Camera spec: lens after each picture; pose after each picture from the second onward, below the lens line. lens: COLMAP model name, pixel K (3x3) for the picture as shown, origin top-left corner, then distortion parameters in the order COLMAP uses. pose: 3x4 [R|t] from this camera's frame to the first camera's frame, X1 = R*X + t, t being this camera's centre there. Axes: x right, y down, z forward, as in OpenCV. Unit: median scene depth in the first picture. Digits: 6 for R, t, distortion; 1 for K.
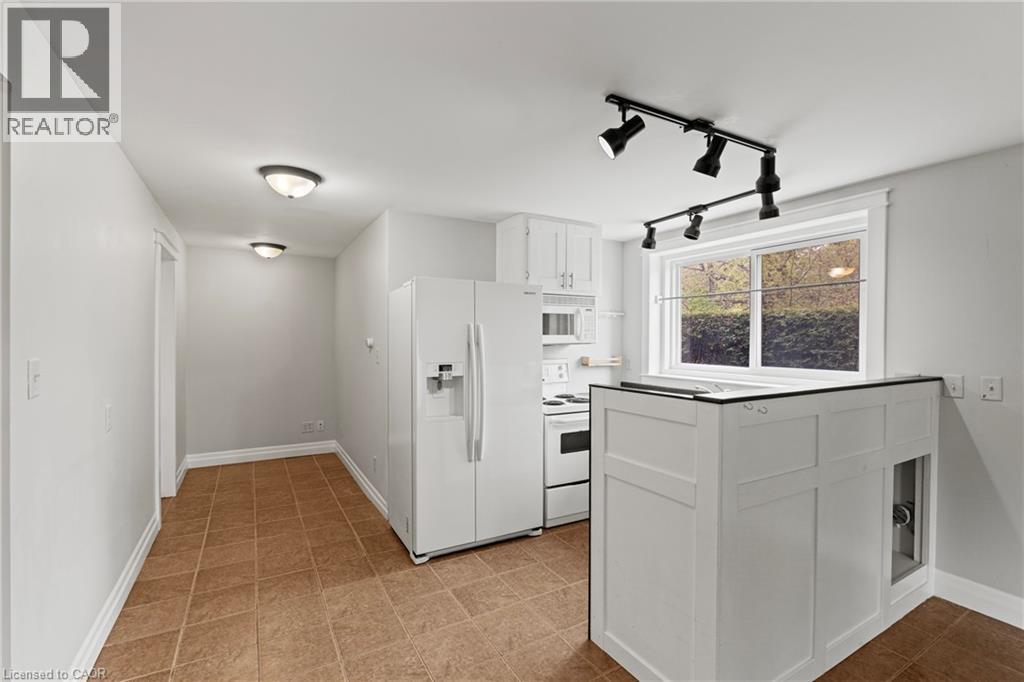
lens RADIAL K [[445.4, 0, 512.0], [0, 445.4, 341.0], [0, 0, 1]] dist [-0.001733, -0.000852]
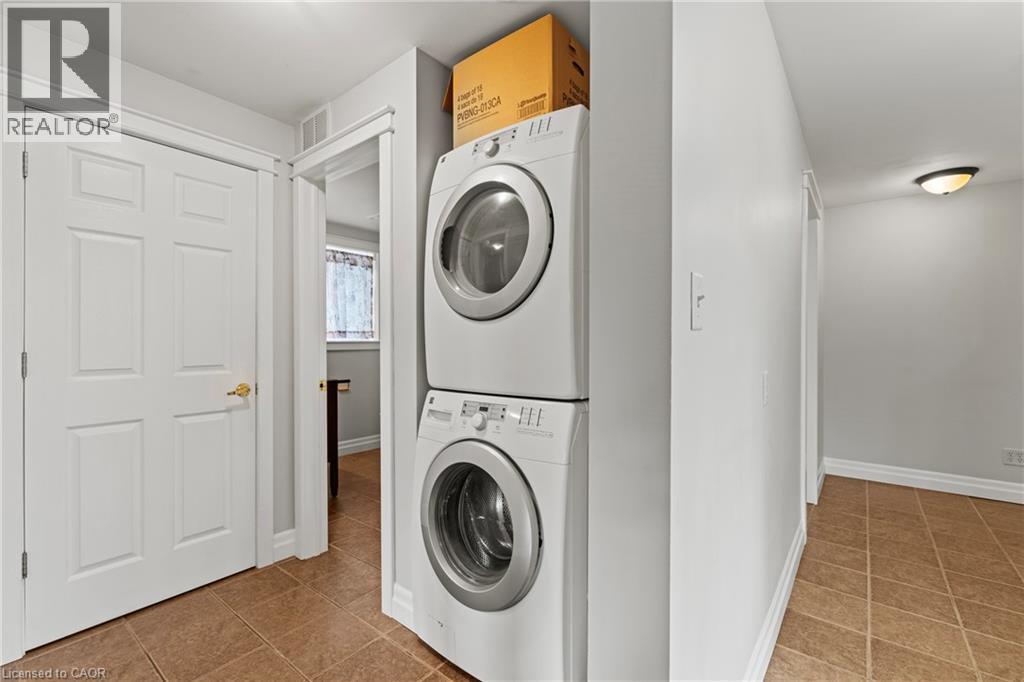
lens RADIAL K [[445.4, 0, 512.0], [0, 445.4, 341.0], [0, 0, 1]] dist [-0.001733, -0.000852]
pose [[0.365320, -0.000135, -0.930882, -0.229093], [-0.007466, 0.999967, -0.003075, 0.063665], [0.930852, 0.008074, 0.365307, 0.204255]]
